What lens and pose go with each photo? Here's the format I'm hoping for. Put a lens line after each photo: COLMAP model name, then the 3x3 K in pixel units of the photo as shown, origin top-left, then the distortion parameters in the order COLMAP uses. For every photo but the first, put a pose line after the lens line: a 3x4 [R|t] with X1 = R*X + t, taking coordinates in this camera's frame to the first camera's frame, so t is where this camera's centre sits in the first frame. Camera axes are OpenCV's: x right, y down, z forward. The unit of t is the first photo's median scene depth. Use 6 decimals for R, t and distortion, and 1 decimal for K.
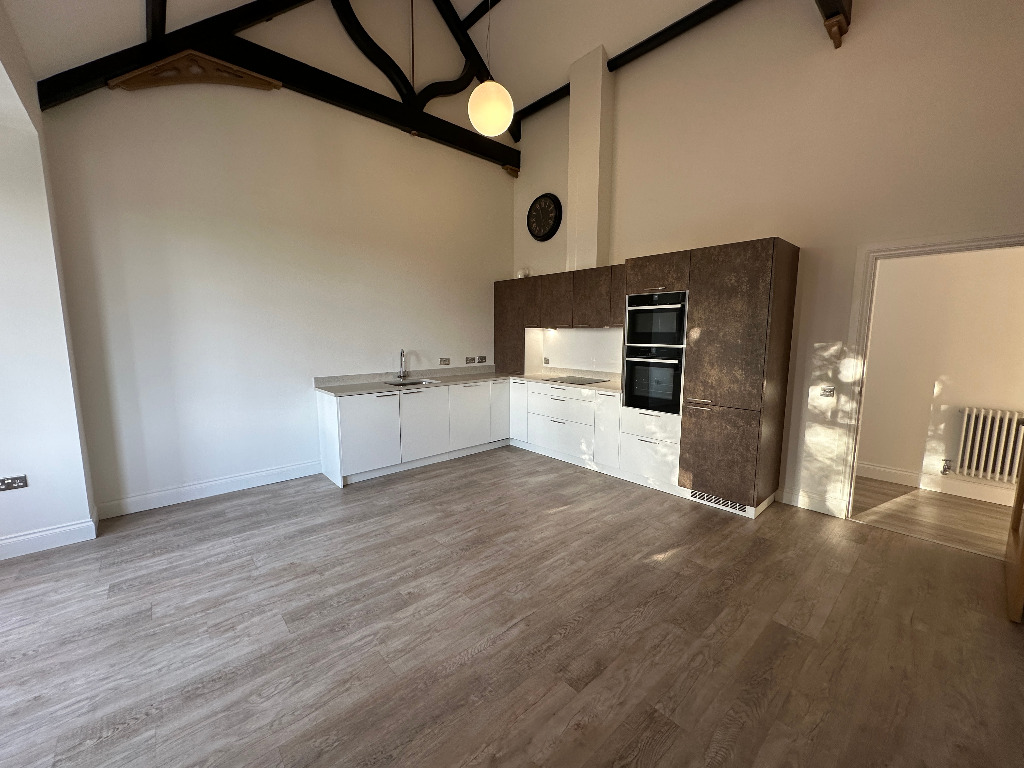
lens RADIAL K [[407.8, 0, 512.0], [0, 407.8, 384.0], [0, 0, 1]] dist [-0.001238, 0.000835]
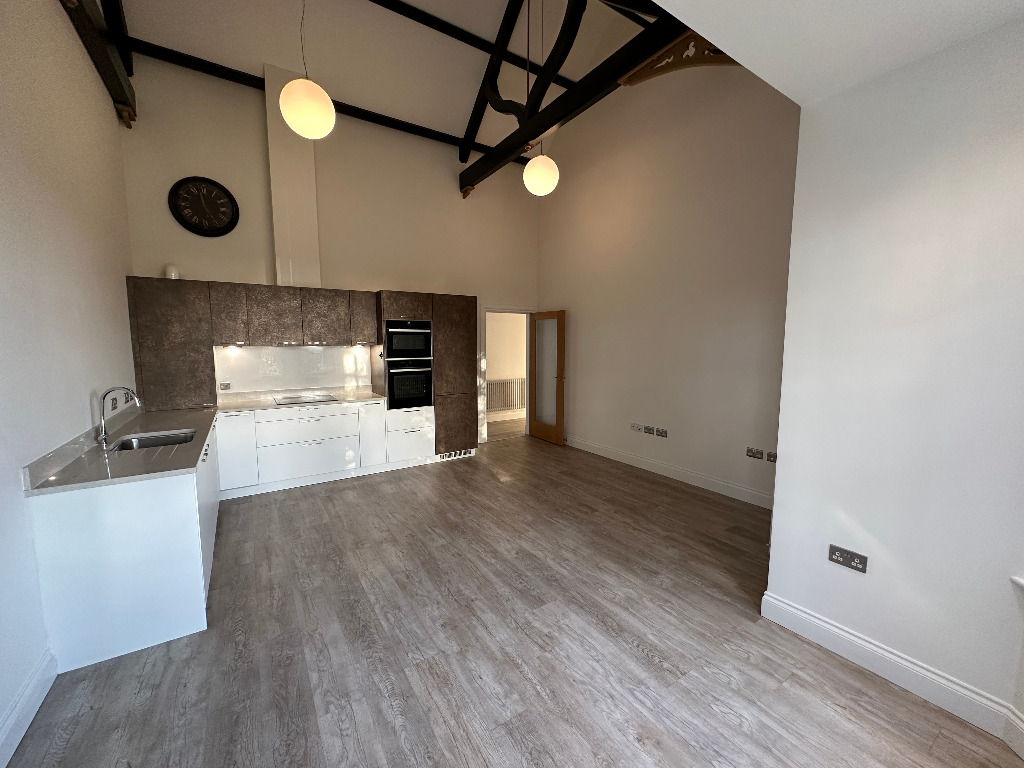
lens RADIAL K [[407.8, 0, 512.0], [0, 407.8, 384.0], [0, 0, 1]] dist [-0.001238, 0.000835]
pose [[0.150379, -0.104357, 0.983105, -0.895021], [0.128729, 0.988014, 0.085188, -0.080978], [-0.980212, 0.113744, 0.162010, 0.449942]]
